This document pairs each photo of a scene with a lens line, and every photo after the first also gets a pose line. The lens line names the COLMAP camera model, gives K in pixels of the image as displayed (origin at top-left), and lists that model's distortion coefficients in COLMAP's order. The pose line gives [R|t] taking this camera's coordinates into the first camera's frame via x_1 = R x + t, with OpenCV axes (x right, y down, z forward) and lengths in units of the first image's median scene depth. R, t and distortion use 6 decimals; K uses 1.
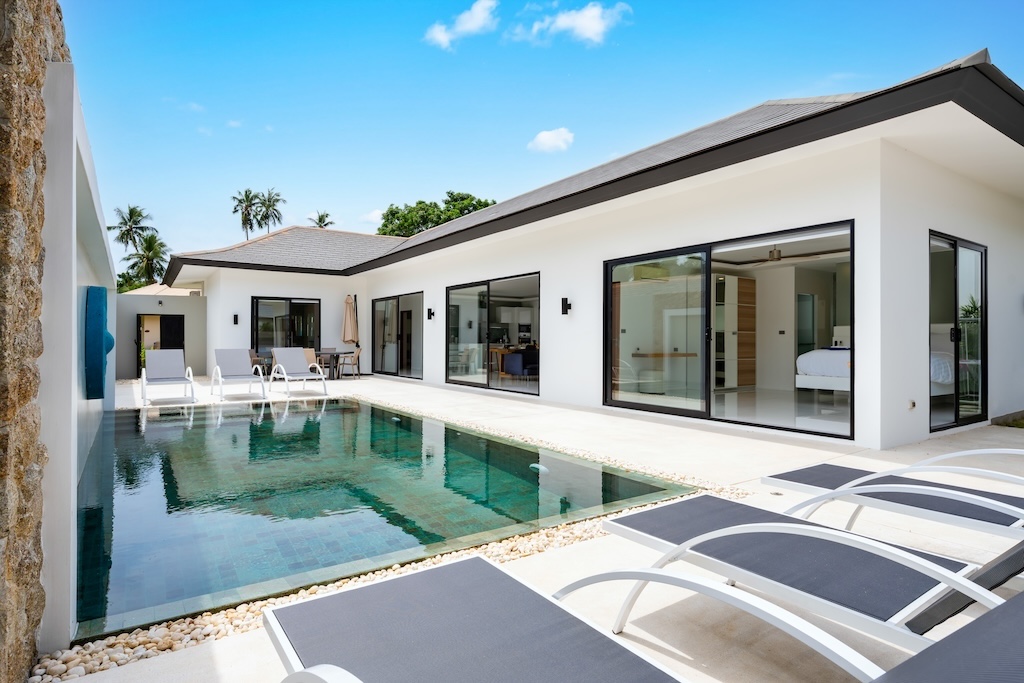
lens RADIAL K [[557.1, 0, 510.3], [0, 557.1, 341.4], [0, 0, 1]] dist [0.000236, 0.000028]
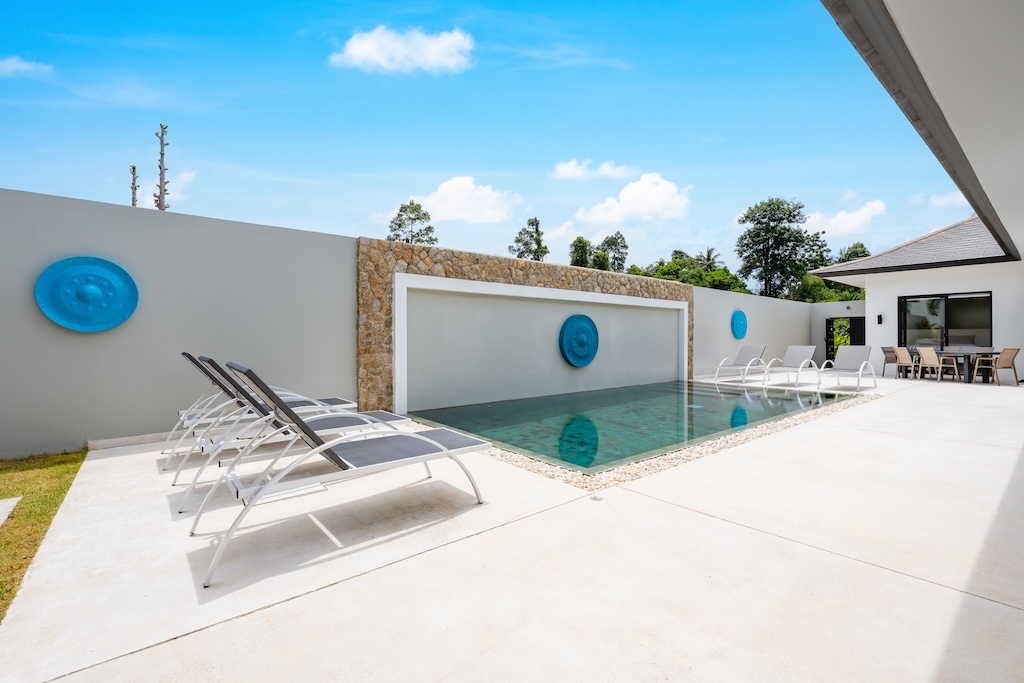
lens RADIAL K [[460.1, 0, 510.4], [0, 460.1, 340.0], [0, 0, 1]] dist [0.000719, 0.000053]
pose [[0.087047, 0.001103, -0.996204, 0.333204], [0.004692, 0.999988, 0.001517, -0.004049], [0.996193, -0.004807, 0.087040, 0.190929]]
